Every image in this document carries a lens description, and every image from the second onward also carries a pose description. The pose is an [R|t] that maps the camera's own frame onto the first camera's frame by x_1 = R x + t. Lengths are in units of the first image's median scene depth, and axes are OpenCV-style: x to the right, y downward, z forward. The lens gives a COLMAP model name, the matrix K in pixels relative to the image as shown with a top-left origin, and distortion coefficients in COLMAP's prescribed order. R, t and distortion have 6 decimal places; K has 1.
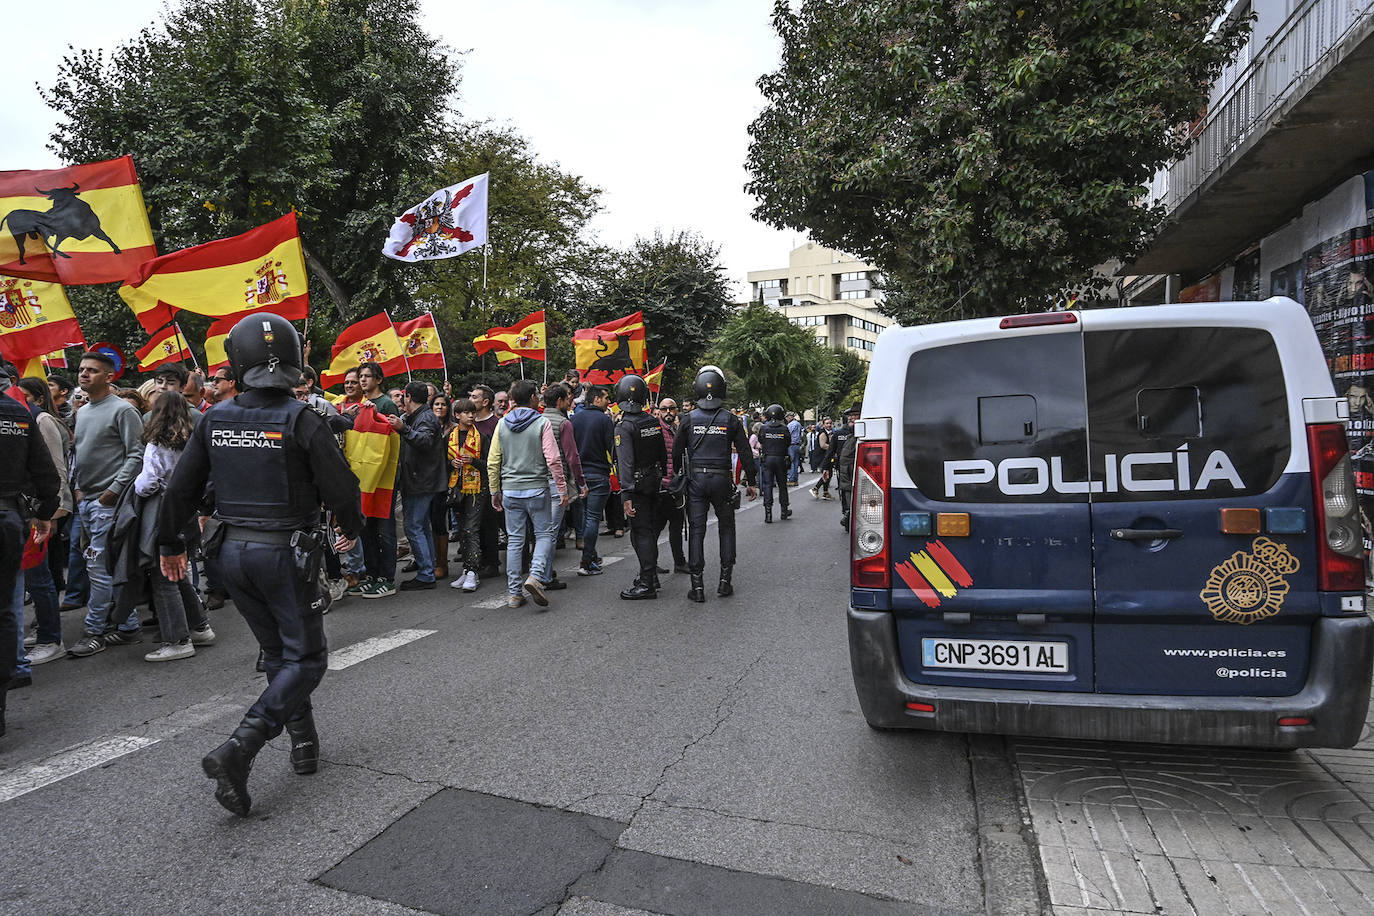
lens RADIAL K [[900.2, 0, 661.2], [0, 900.2, 457.9], [0, 0, 1]] dist [-0.014918, 0.004271]
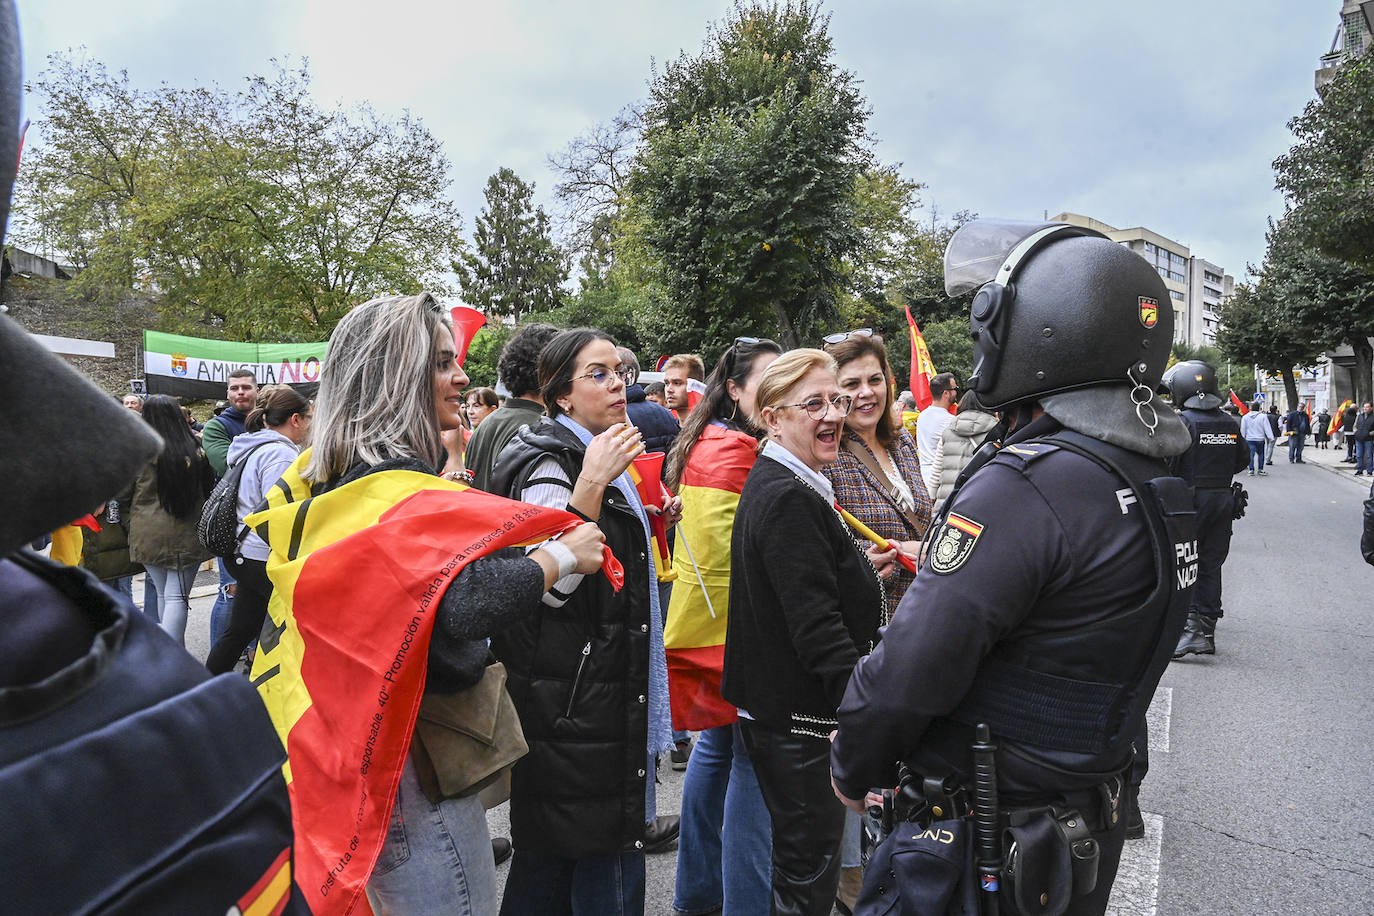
lens RADIAL K [[900.2, 0, 680.4], [0, 900.2, 472.4], [0, 0, 1]] dist [-0.014918, 0.004271]
pose [[0.976294, 0.000569, -0.216446, -0.262971], [0.006701, 0.999438, 0.032854, -0.003844], [0.216343, -0.033525, 0.975742, -0.209643]]
